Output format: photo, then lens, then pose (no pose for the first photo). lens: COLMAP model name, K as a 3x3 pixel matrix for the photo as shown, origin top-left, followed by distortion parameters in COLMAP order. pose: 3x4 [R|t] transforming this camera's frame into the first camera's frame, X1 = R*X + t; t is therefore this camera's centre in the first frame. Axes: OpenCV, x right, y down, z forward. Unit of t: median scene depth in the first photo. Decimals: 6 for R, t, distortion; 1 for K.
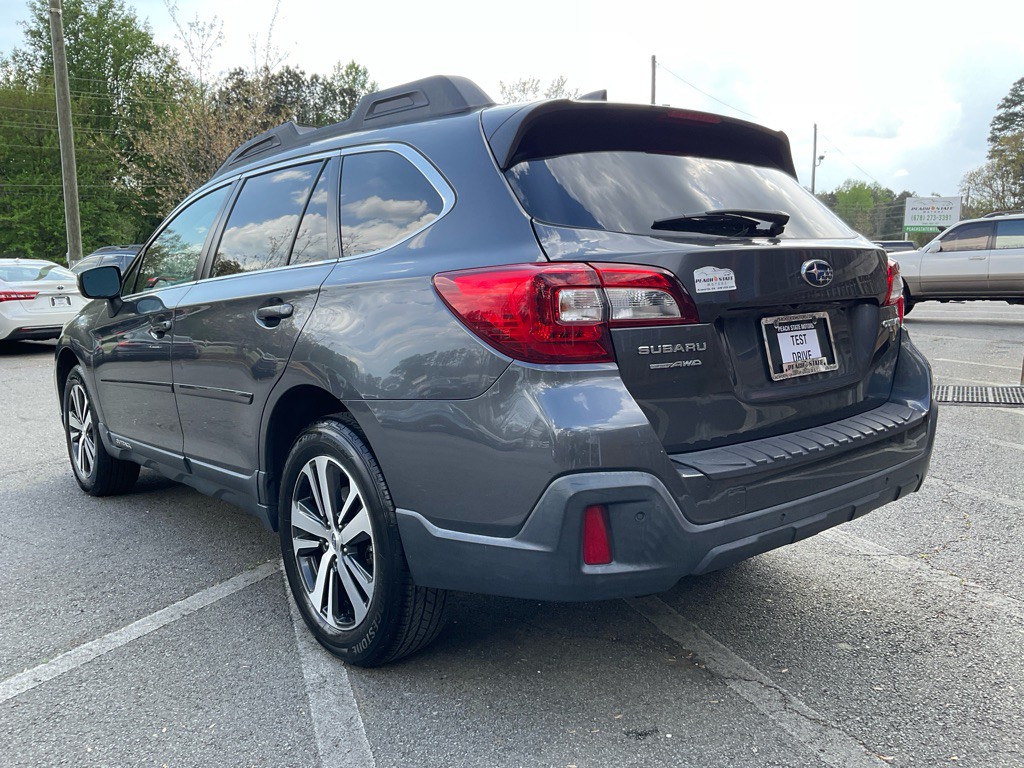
lens RADIAL K [[834.8, 0, 513.7], [0, 834.8, 366.2], [0, 0, 1]] dist [0.100666, -0.169460]
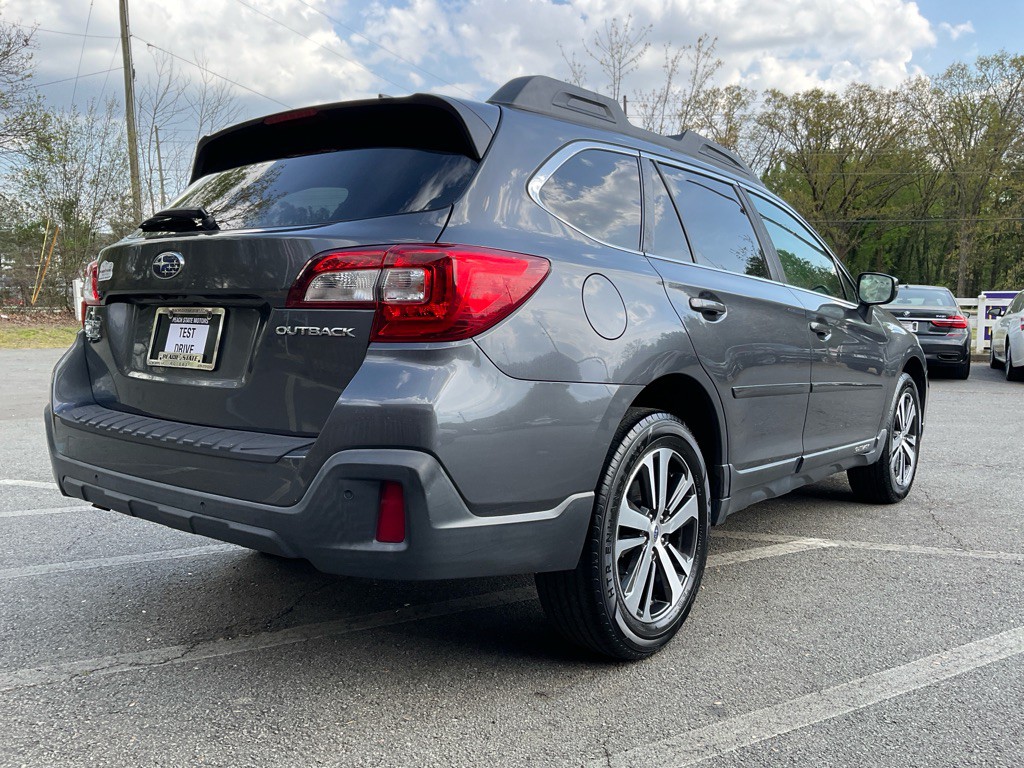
lens RADIAL K [[836.2, 0, 510.0], [0, 836.2, 365.6], [0, 0, 1]] dist [0.007690, -0.019590]
pose [[0.221866, 0.092455, -0.970684, 1.426639], [-0.128625, 0.989570, 0.064855, -0.109393], [0.966556, 0.110465, 0.231445, 1.179100]]
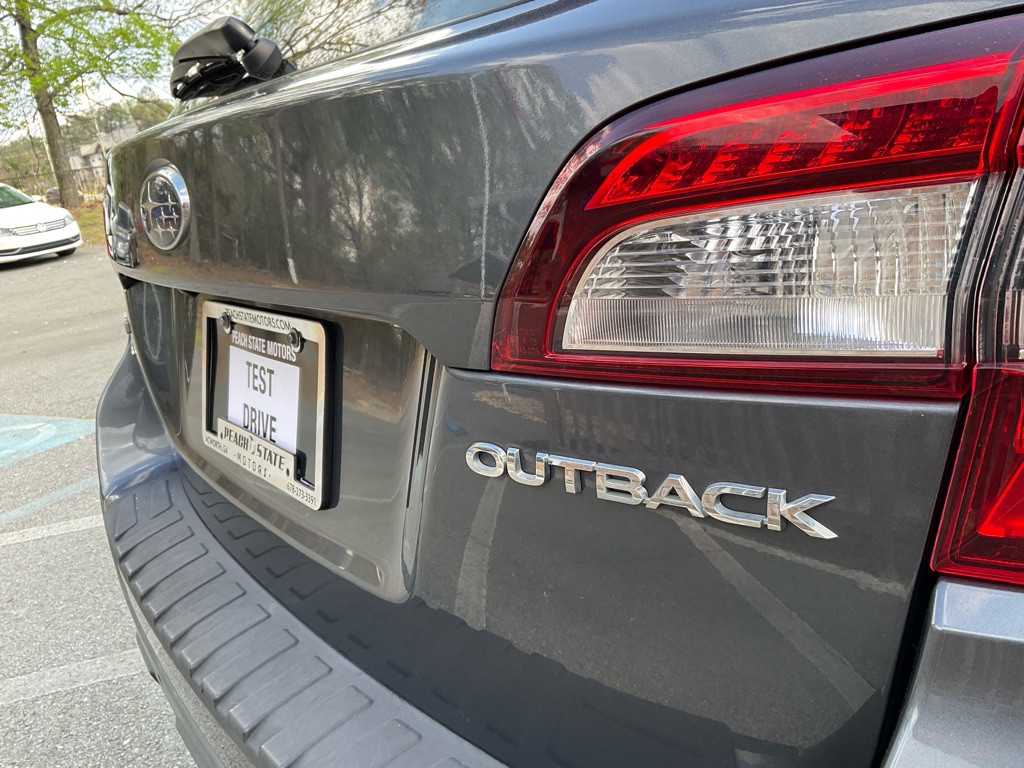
lens RADIAL K [[834.8, 0, 513.7], [0, 834.8, 366.2], [0, 0, 1]] dist [0.100666, -0.169460]
pose [[-0.035386, 0.293744, -0.955229, 0.711150], [0.032873, 0.955652, 0.292657, -0.146763], [0.998833, -0.021045, -0.043473, 1.163854]]
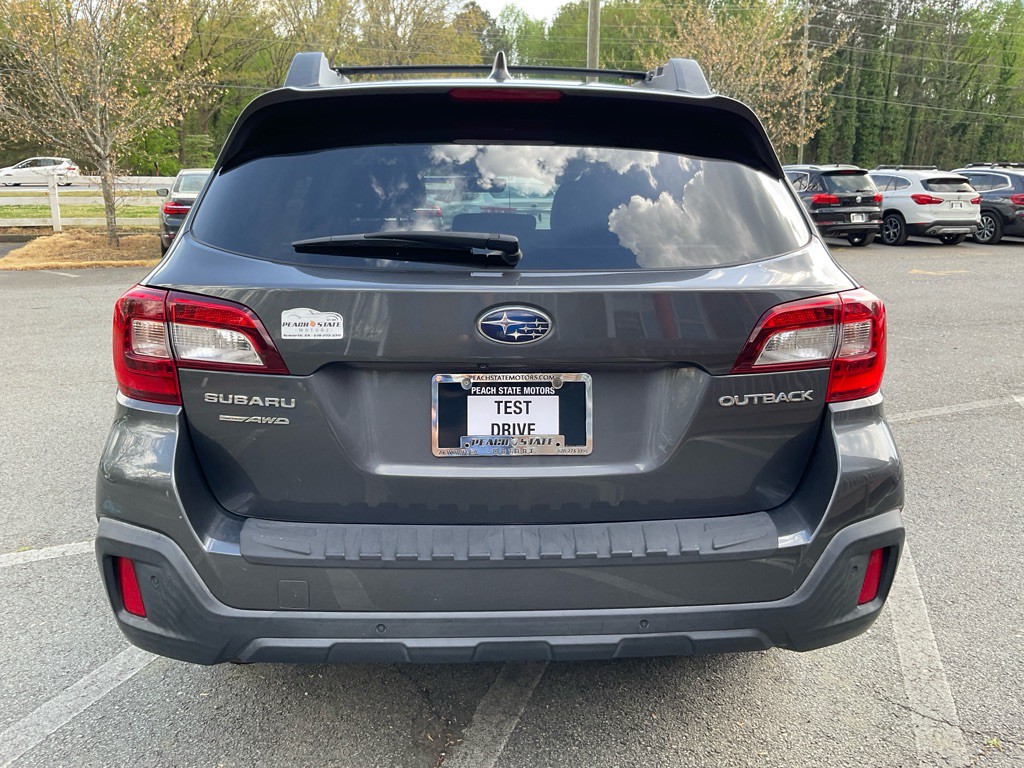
lens RADIAL K [[834.8, 0, 513.7], [0, 834.8, 366.2], [0, 0, 1]] dist [0.100666, -0.169460]
pose [[0.801404, 0.155488, -0.577560, 0.786174], [-0.096660, 0.986595, 0.131483, -0.170560], [0.590261, -0.049544, 0.805690, 0.415701]]
